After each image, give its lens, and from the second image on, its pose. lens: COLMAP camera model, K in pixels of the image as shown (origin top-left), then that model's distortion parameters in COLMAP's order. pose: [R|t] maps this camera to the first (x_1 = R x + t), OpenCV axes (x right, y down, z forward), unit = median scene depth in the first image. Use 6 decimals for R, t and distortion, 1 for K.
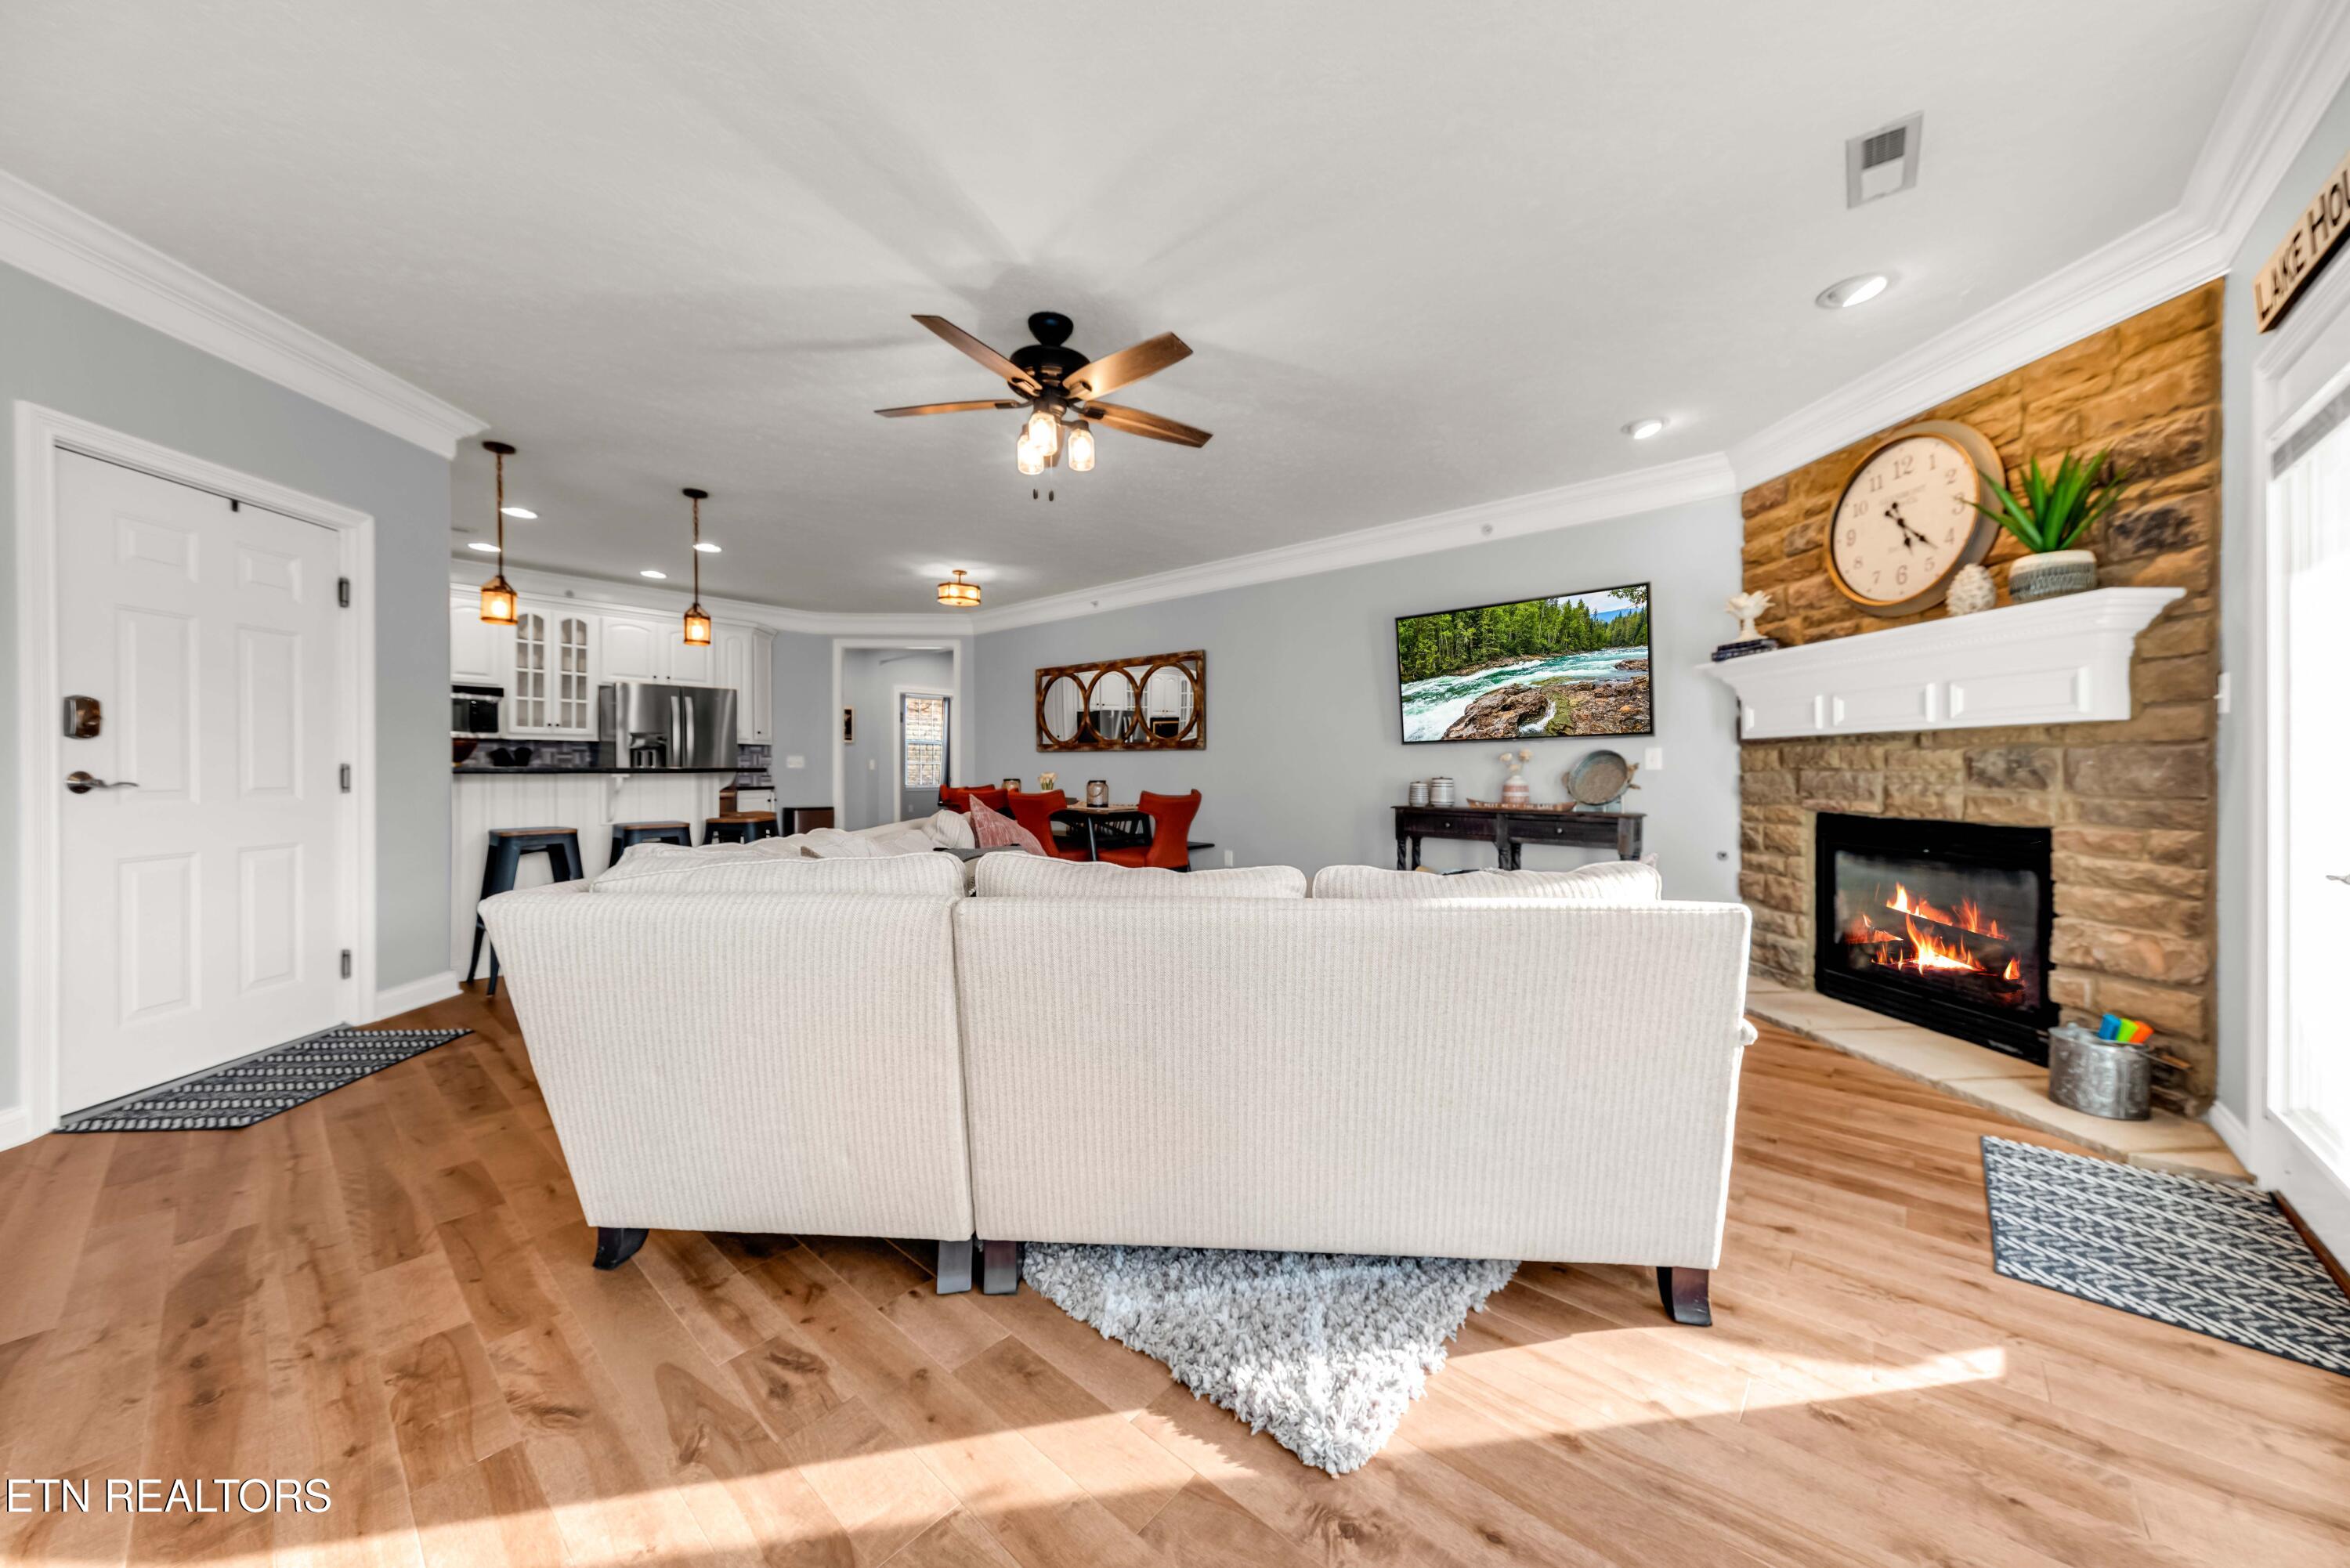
lens RADIAL K [[826.7, 0, 1176.8], [0, 826.7, 771.3], [0, 0, 1]] dist [0.002737, -0.000055]
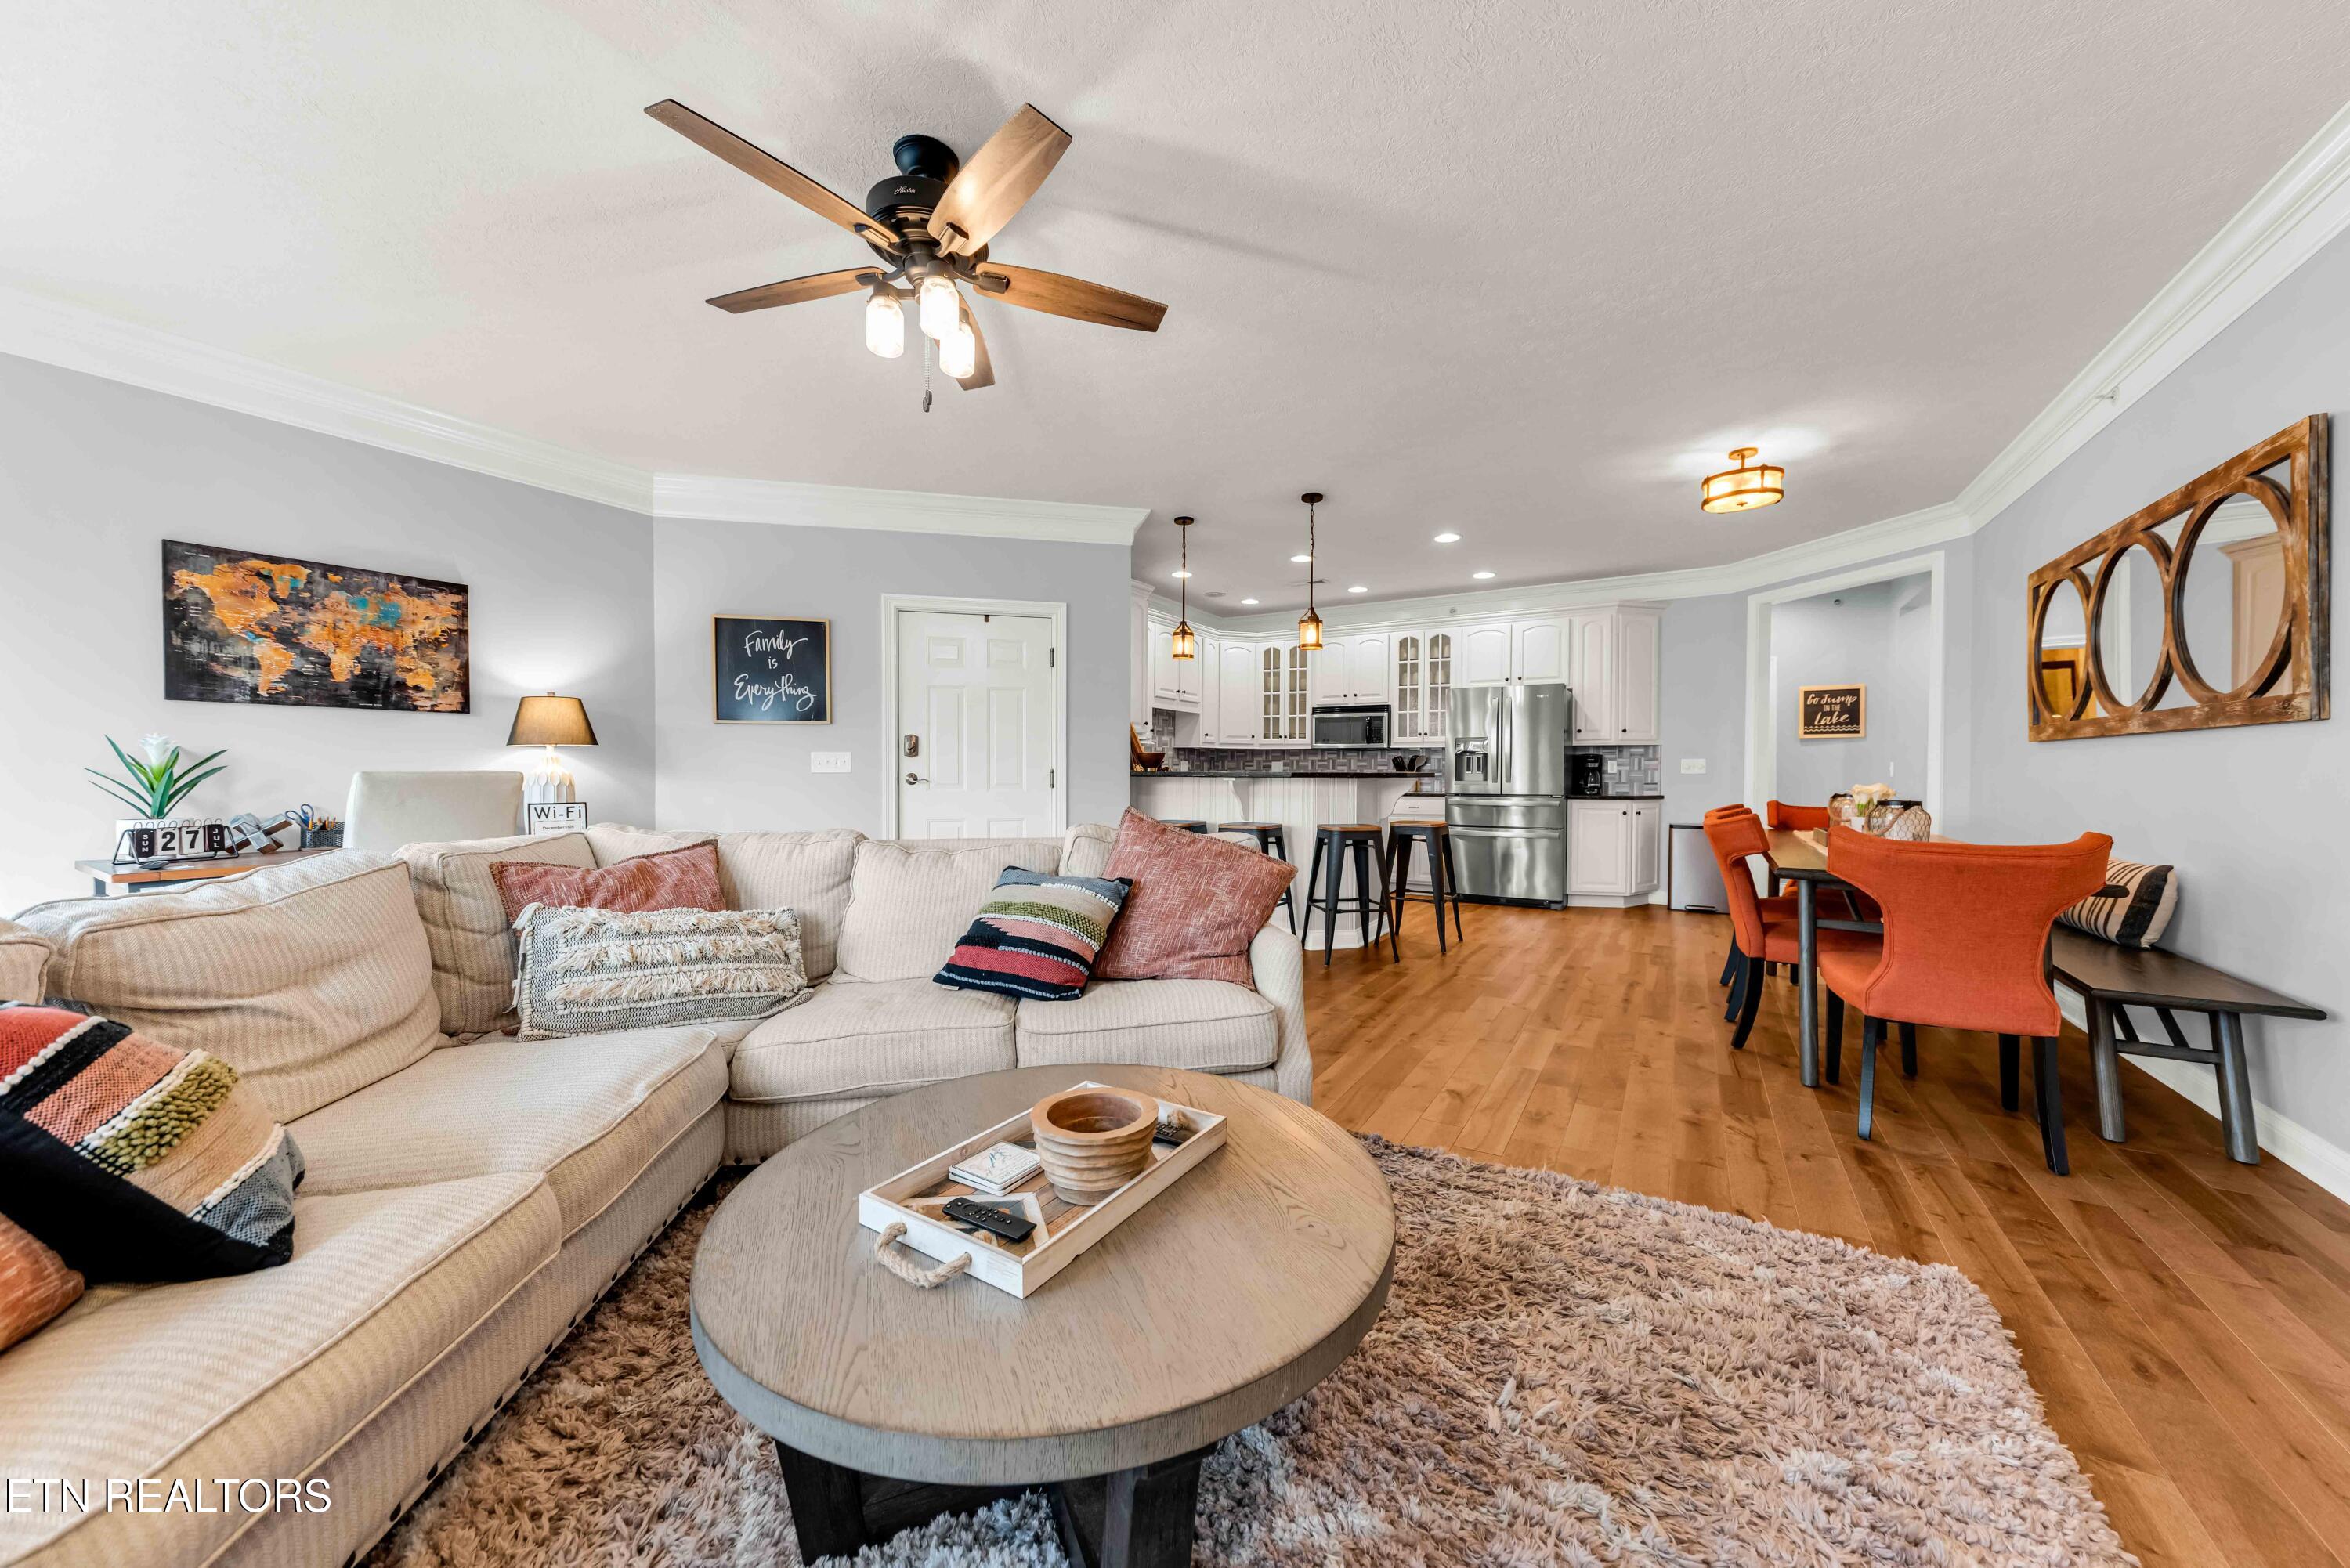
lens RADIAL K [[826.7, 0, 1170.9], [0, 826.7, 778.8], [0, 0, 1]] dist [0.002737, -0.000055]
pose [[0.156245, 0.012059, -0.987645, 0.287942], [-0.009501, 0.999898, 0.010706, -0.005845], [0.987673, 0.007711, 0.156343, 0.521985]]
